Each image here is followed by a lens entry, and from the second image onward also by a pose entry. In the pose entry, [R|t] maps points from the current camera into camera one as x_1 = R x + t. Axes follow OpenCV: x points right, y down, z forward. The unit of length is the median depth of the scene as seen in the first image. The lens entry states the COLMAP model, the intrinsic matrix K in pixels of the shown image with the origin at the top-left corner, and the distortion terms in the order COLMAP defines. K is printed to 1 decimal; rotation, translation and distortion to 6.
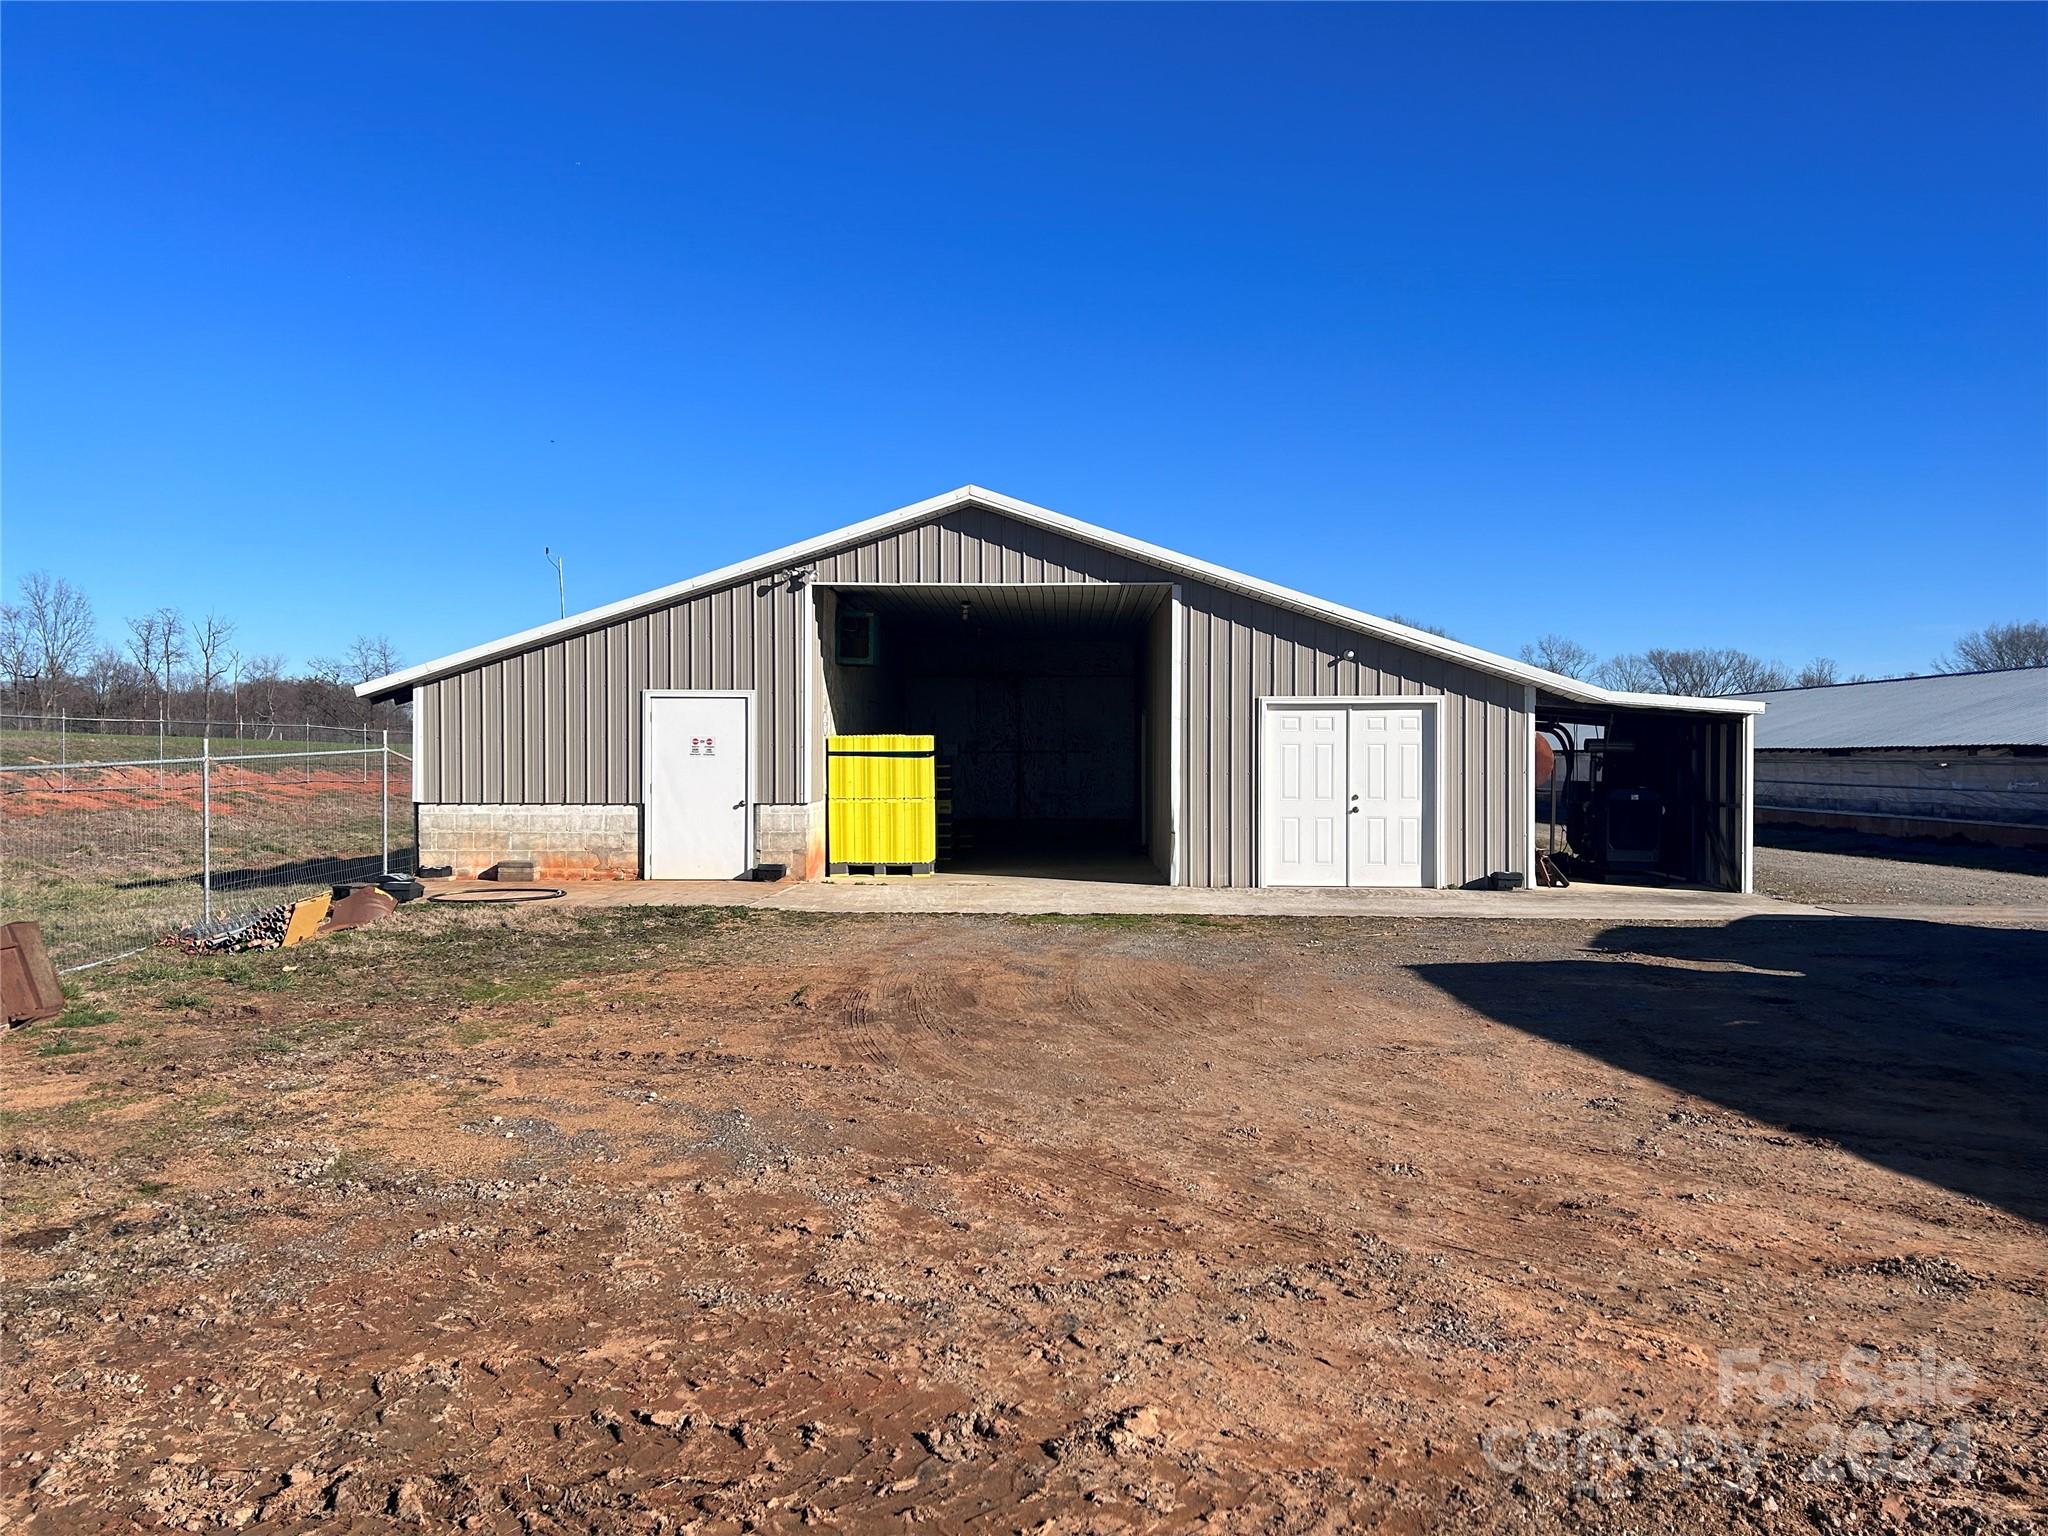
lens RADIAL K [[1539.6, 0, 1023.6], [0, 1539.6, 765.2], [0, 0, 1]] dist [0.072885, -0.076361]
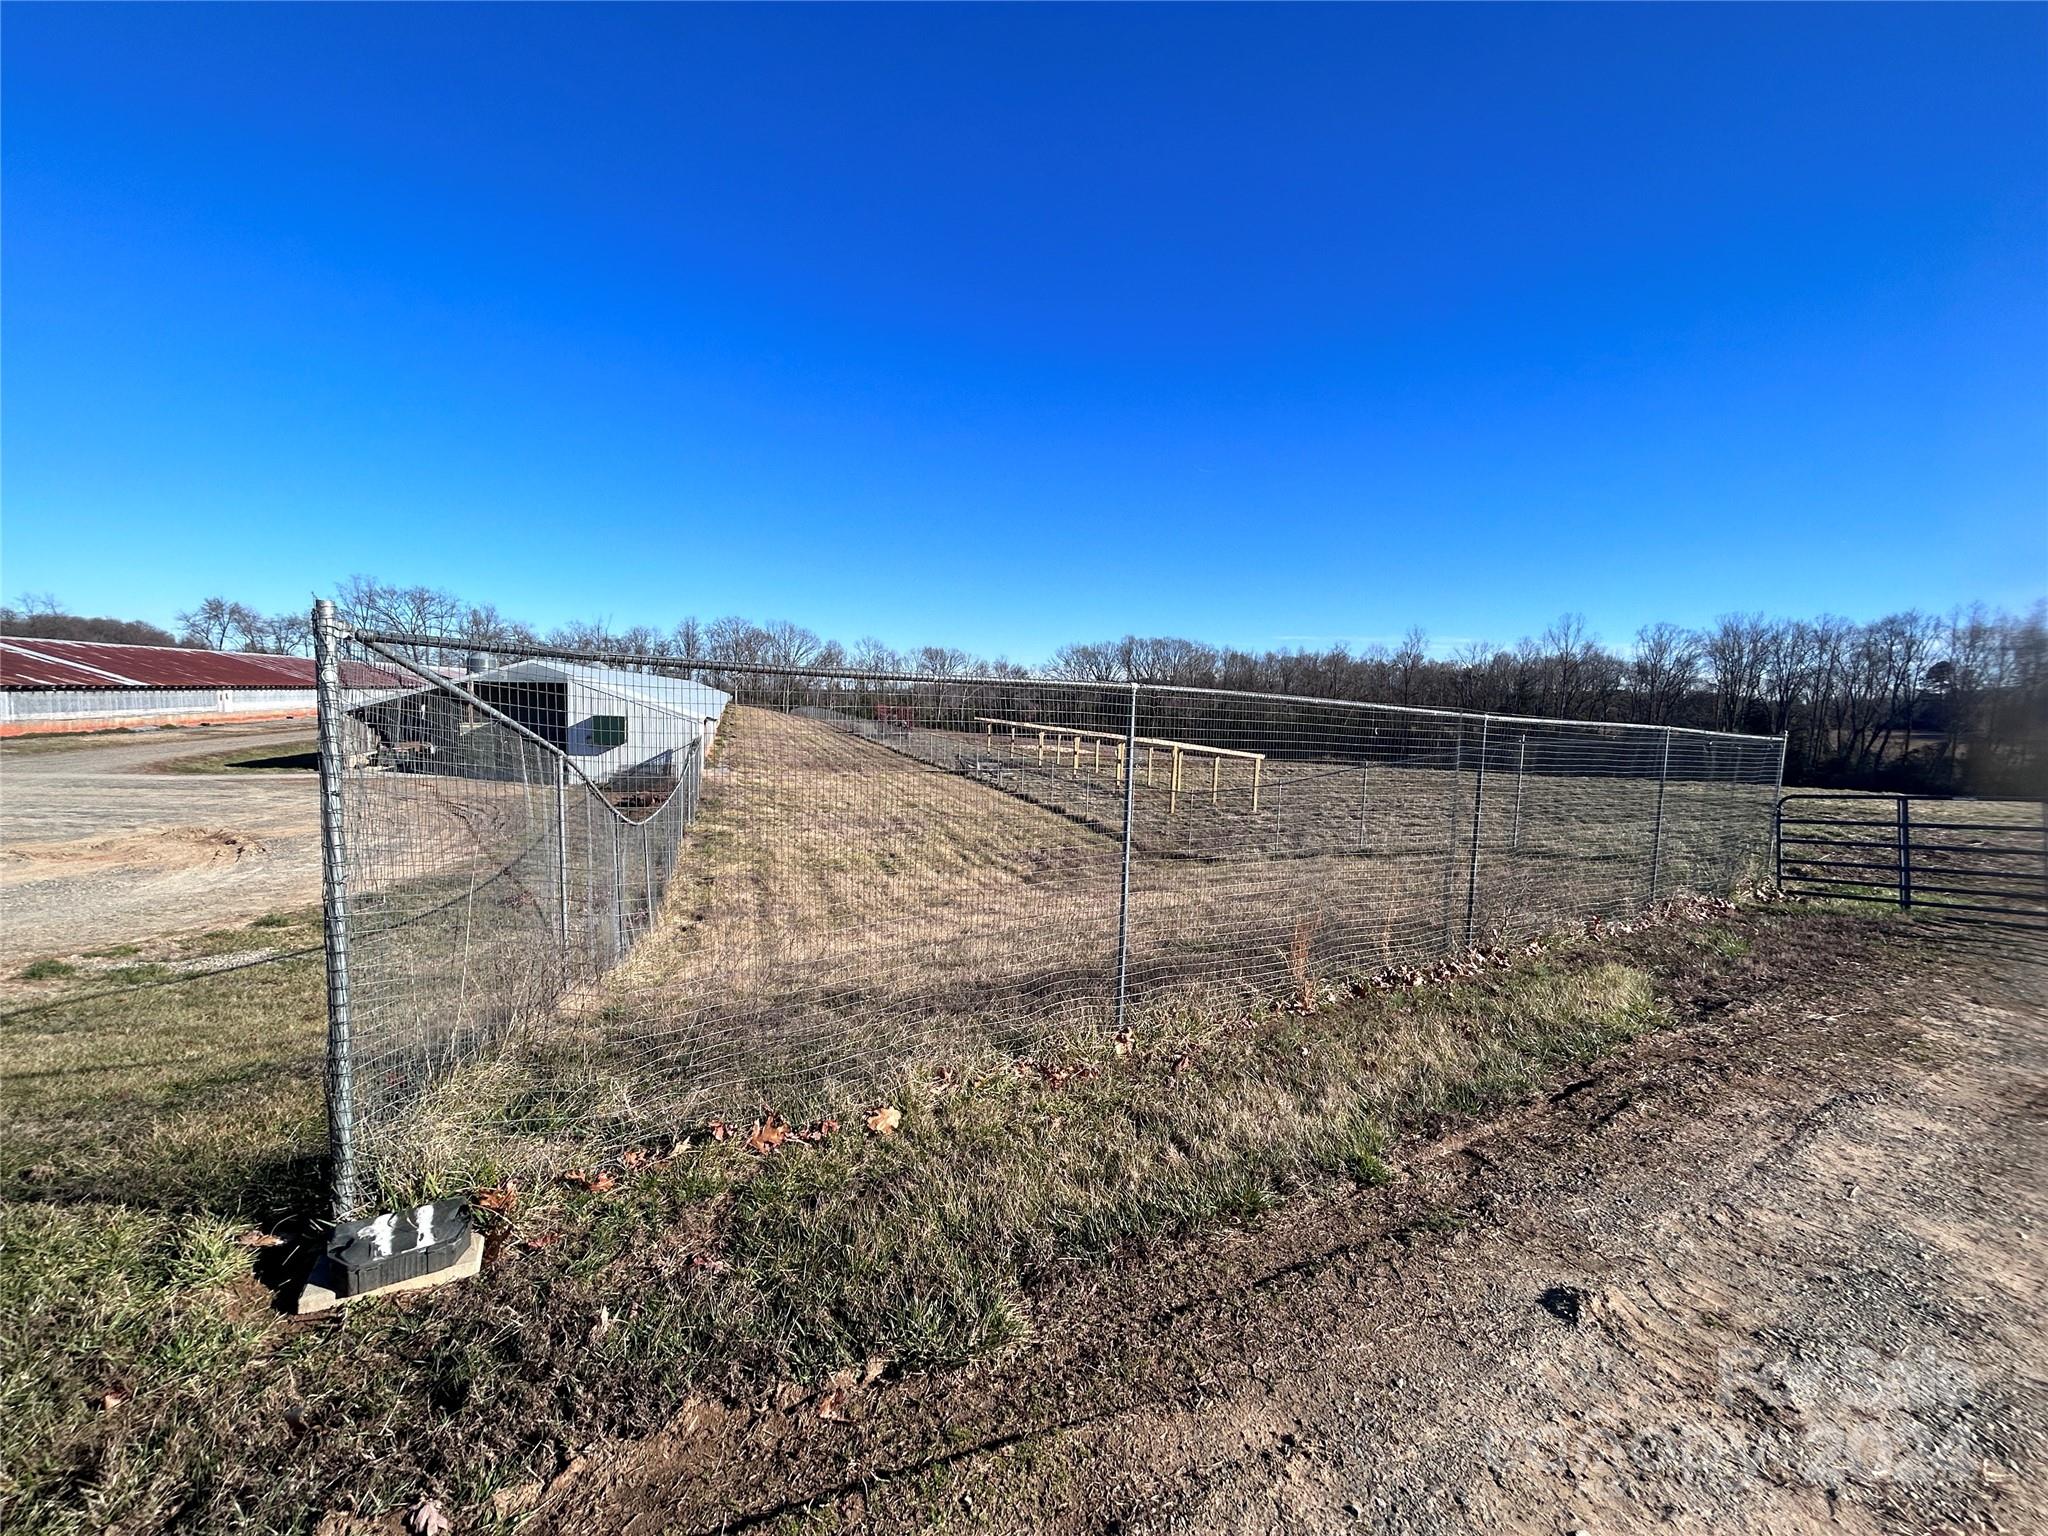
lens RADIAL K [[827.4, 0, 1019.0], [0, 827.4, 767.4], [0, 0, 1]] dist [0.002982, 0.000044]
pose [[0.934434, 0.000192, 0.356137, 1.804869], [-0.030468, 0.996377, 0.079405, -0.080878], [-0.354831, -0.085050, 0.931054, -0.896474]]
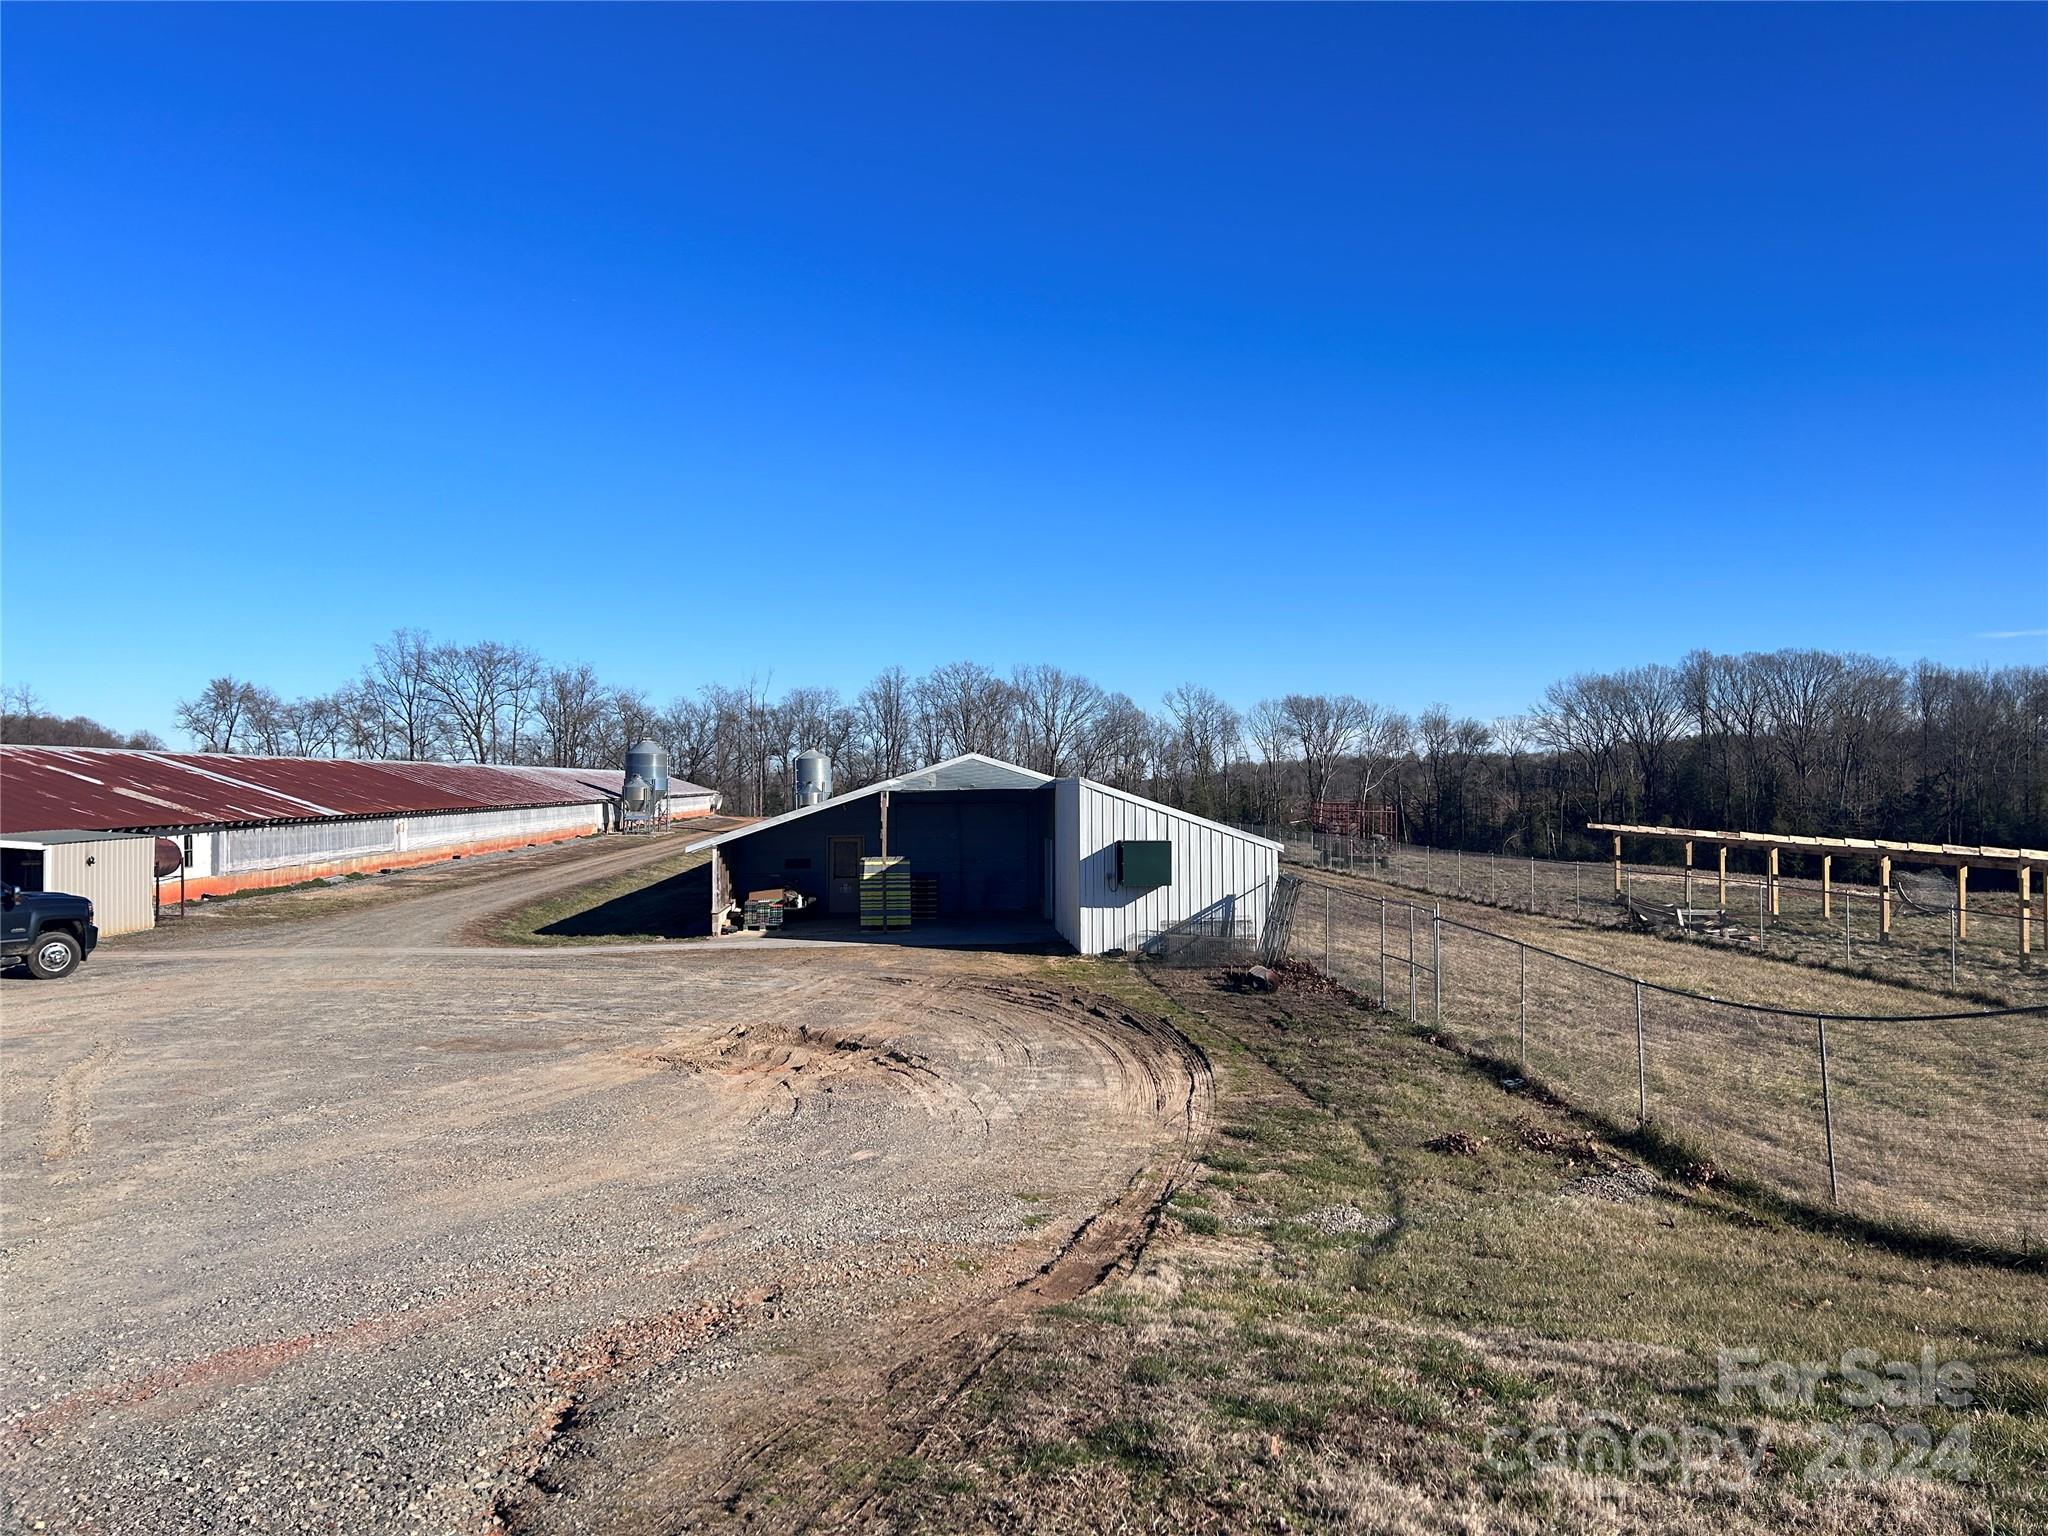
lens RADIAL K [[1539.6, 0, 1020.4], [0, 1539.6, 772.0], [0, 0, 1]] dist [0.072885, -0.076361]
pose [[0.994160, -0.004803, 0.107806, 1.312122], [0.006212, 0.999900, -0.012734, -0.086303], [-0.107734, 0.013329, 0.994090, -0.893086]]
